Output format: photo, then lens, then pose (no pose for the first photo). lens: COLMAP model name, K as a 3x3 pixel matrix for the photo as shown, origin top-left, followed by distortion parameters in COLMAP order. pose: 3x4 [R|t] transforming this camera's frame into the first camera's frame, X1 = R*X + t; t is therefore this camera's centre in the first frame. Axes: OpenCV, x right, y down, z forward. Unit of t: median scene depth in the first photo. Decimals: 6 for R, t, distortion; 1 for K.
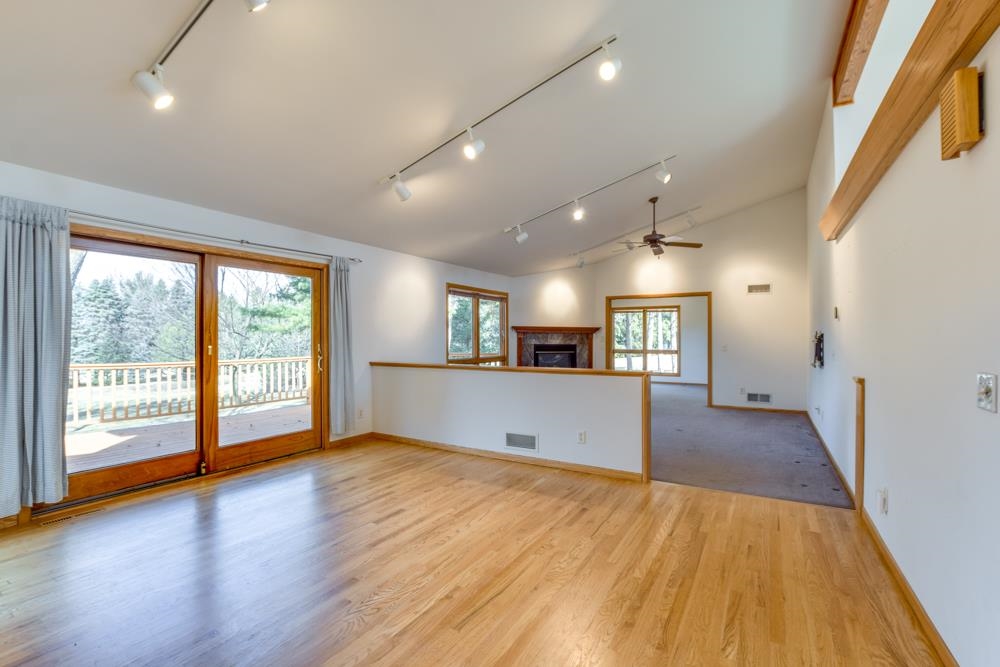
lens RADIAL K [[443.7, 0, 503.5], [0, 443.7, 335.6], [0, 0, 1]] dist [-0.025179, 0.004445]
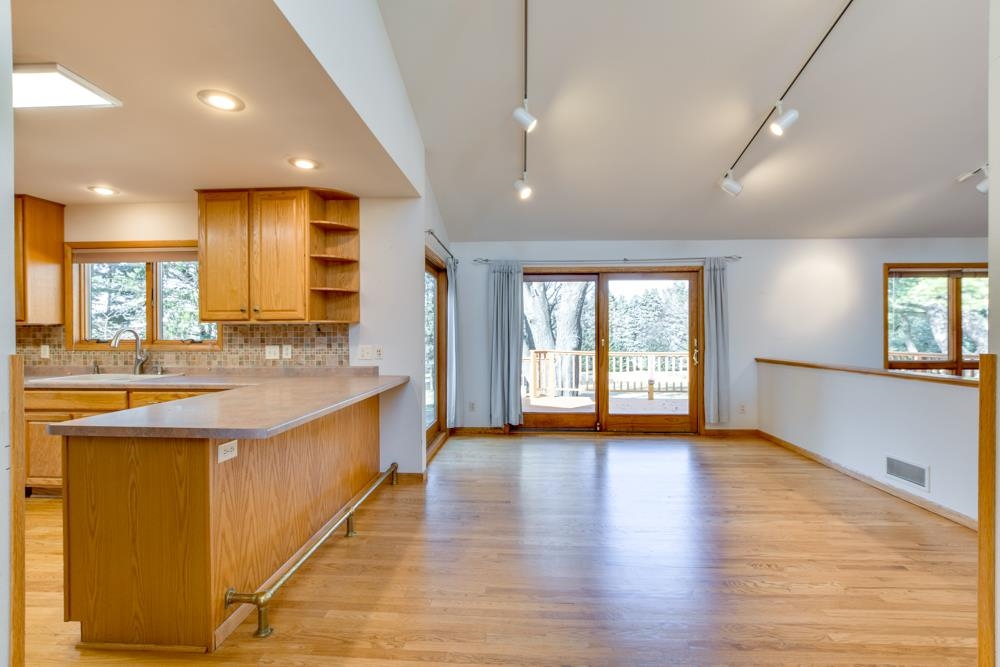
lens RADIAL K [[443.7, 0, 503.5], [0, 443.7, 335.6], [0, 0, 1]] dist [-0.025179, 0.004445]
pose [[0.469160, 0.003282, -0.883107, 0.331606], [0.005212, 0.999965, 0.006485, 0.000773], [0.883098, -0.007645, 0.469126, 0.056178]]
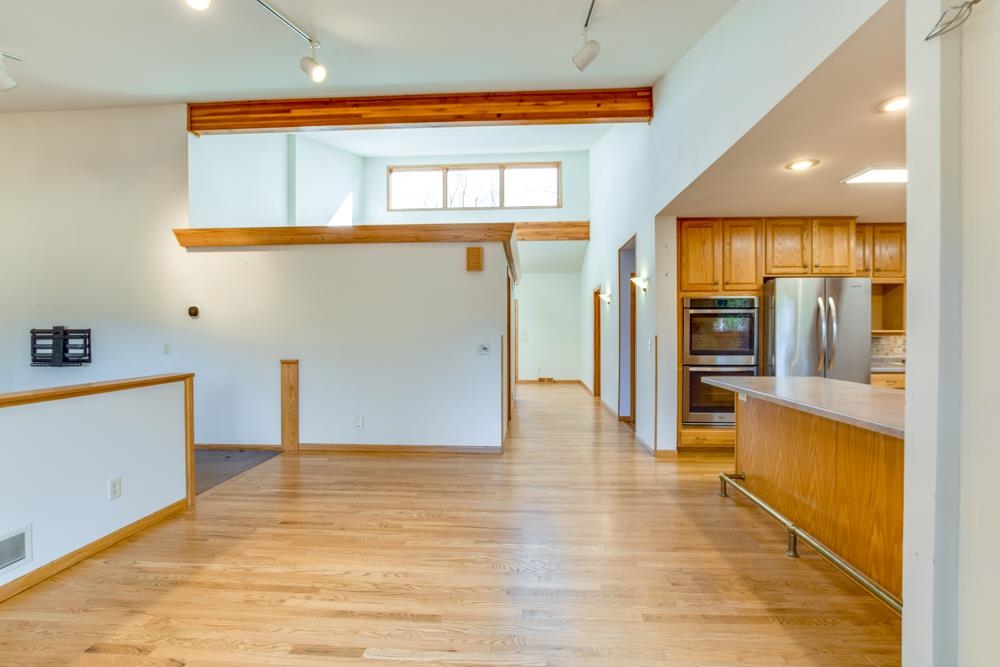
lens RADIAL K [[443.7, 0, 503.5], [0, 443.7, 335.6], [0, 0, 1]] dist [-0.025179, 0.004445]
pose [[-0.457373, -0.006645, 0.889250, -0.534087], [-0.001638, 0.999977, 0.006630, 0.002402], [-0.889273, 0.001576, -0.457373, 0.660691]]
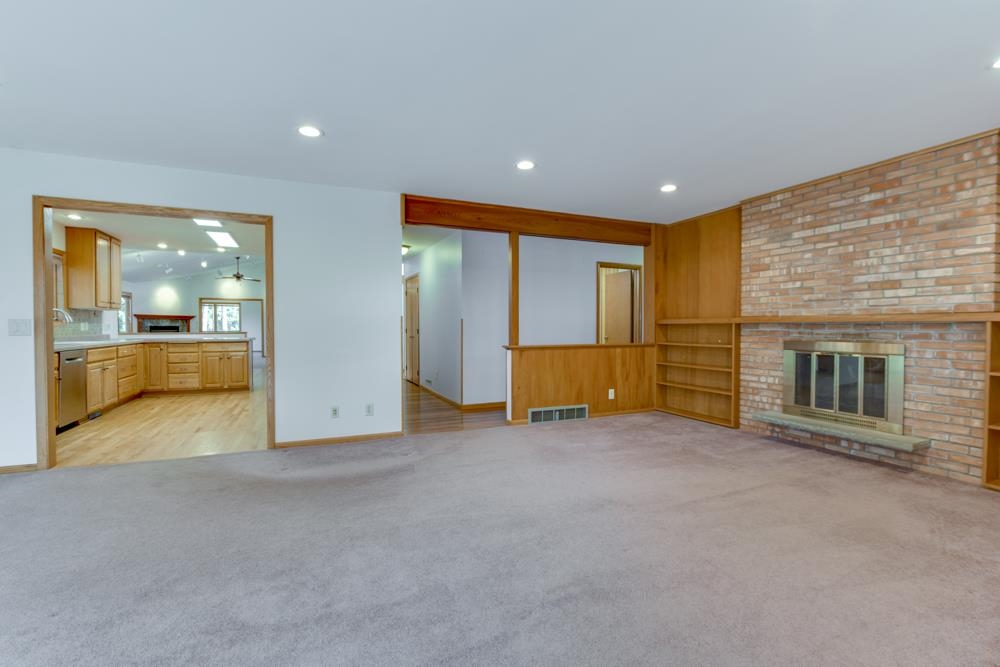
lens RADIAL K [[443.7, 0, 503.5], [0, 443.7, 335.6], [0, 0, 1]] dist [-0.025179, 0.004445]
pose [[0.570362, -0.016304, 0.821232, -0.868218], [-0.004122, 0.999734, 0.022711, 0.024844], [-0.821383, -0.016338, 0.570143, -1.634305]]
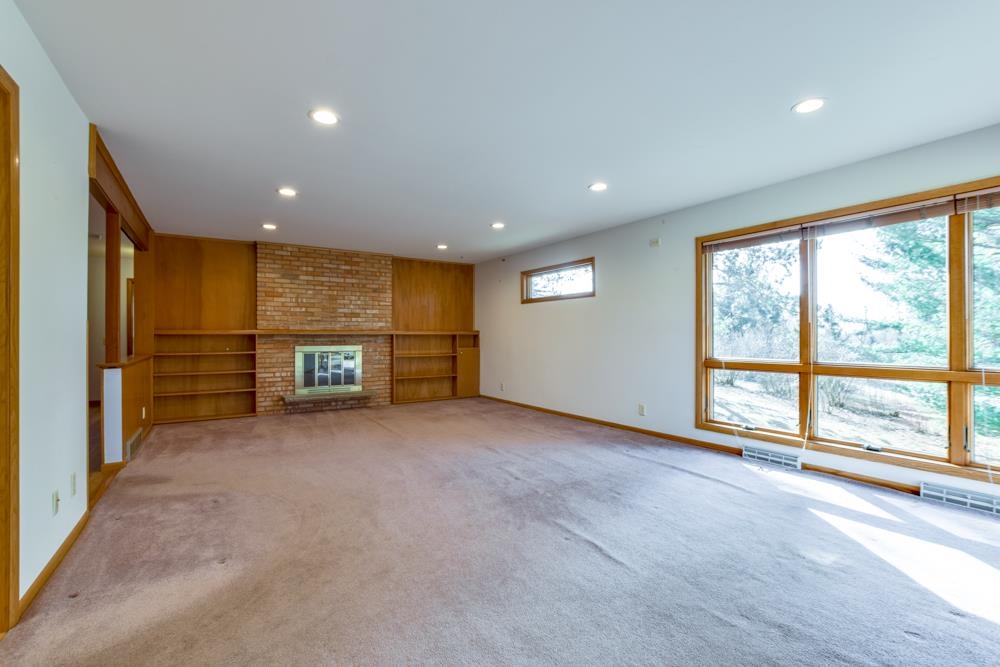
lens RADIAL K [[443.7, 0, 503.5], [0, 443.7, 335.6], [0, 0, 1]] dist [-0.025179, 0.004445]
pose [[-0.901449, 0.000820, 0.432885, -0.955070], [-0.001113, 0.999991, -0.004213, 0.025552], [-0.432884, -0.004280, -0.901439, -0.706410]]
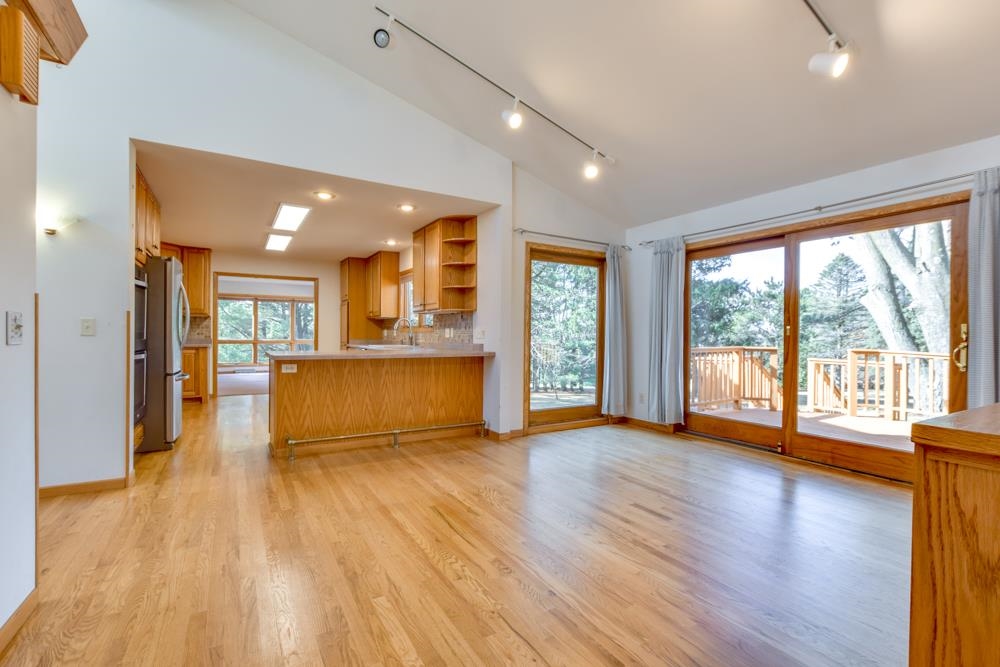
lens RADIAL K [[452.3, 0, 501.8], [0, 452.3, 336.2], [0, 0, 1]] dist [-0.017261, 0.000337]
pose [[-0.473100, -0.002397, -0.881005, 0.419454], [-0.005919, 0.999982, 0.000458, 0.039432], [0.880989, 0.005431, -0.473106, 0.727563]]
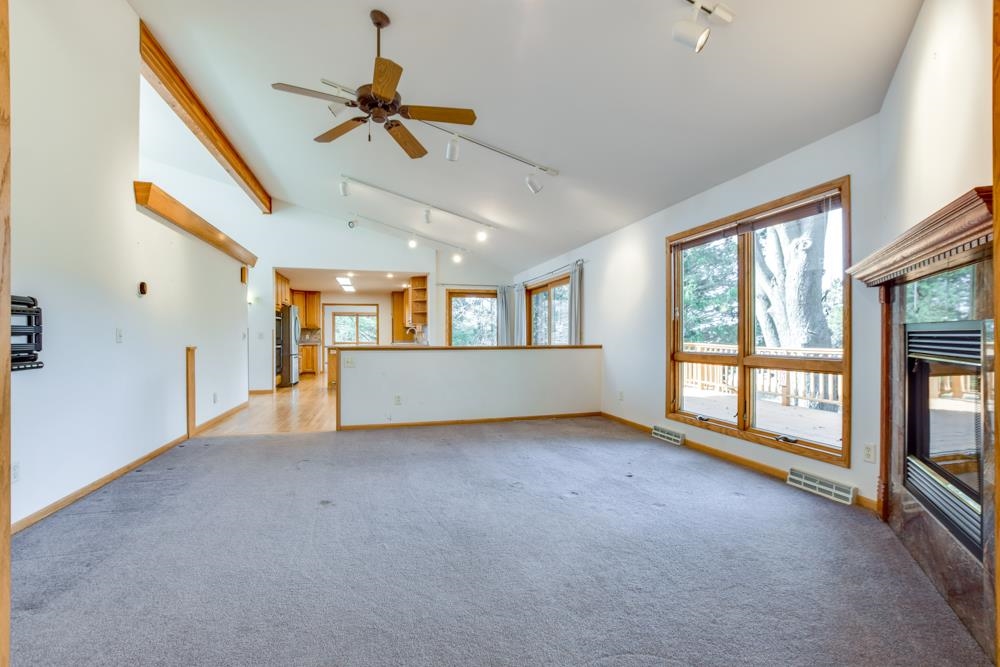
lens RADIAL K [[443.7, 0, 503.5], [0, 443.7, 335.6], [0, 0, 1]] dist [-0.025179, 0.004445]
pose [[-0.684657, -0.001638, -0.728864, 0.745855], [0.005142, 0.999962, -0.007078, 0.048317], [0.728847, -0.008594, -0.684622, 1.783309]]
